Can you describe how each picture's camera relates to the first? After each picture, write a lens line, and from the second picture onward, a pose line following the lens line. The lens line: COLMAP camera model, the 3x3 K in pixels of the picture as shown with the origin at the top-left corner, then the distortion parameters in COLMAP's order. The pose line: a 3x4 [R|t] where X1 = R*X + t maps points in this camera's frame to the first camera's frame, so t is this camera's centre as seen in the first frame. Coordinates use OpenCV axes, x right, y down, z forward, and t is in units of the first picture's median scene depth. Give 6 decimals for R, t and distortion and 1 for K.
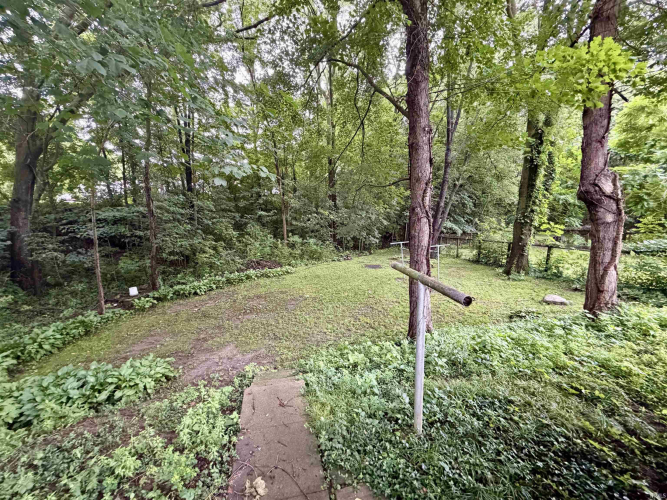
lens RADIAL K [[290.2, 0, 335.7], [0, 290.2, 249.6], [0, 0, 1]] dist [-0.000075, -0.000046]
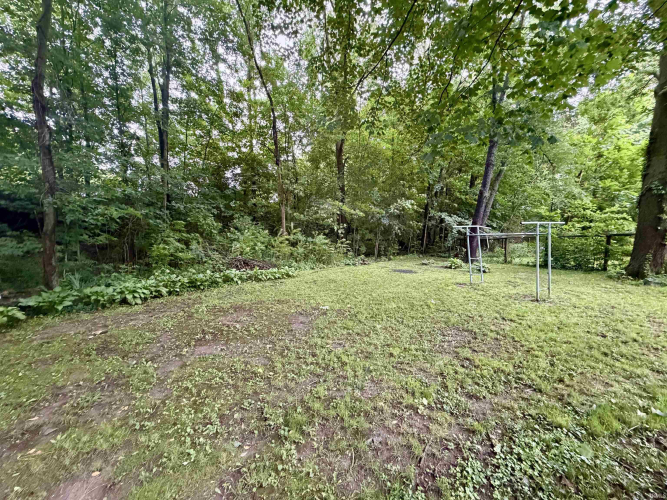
lens RADIAL K [[267.4, 0, 330.9], [0, 267.4, 250.2], [0, 0, 1]] dist [-0.002478, 0.000524]
pose [[0.999828, 0.010754, 0.015085, -0.081106], [-0.009469, 0.996520, -0.082814, 0.076856], [-0.015924, 0.082657, 0.996451, 0.399372]]
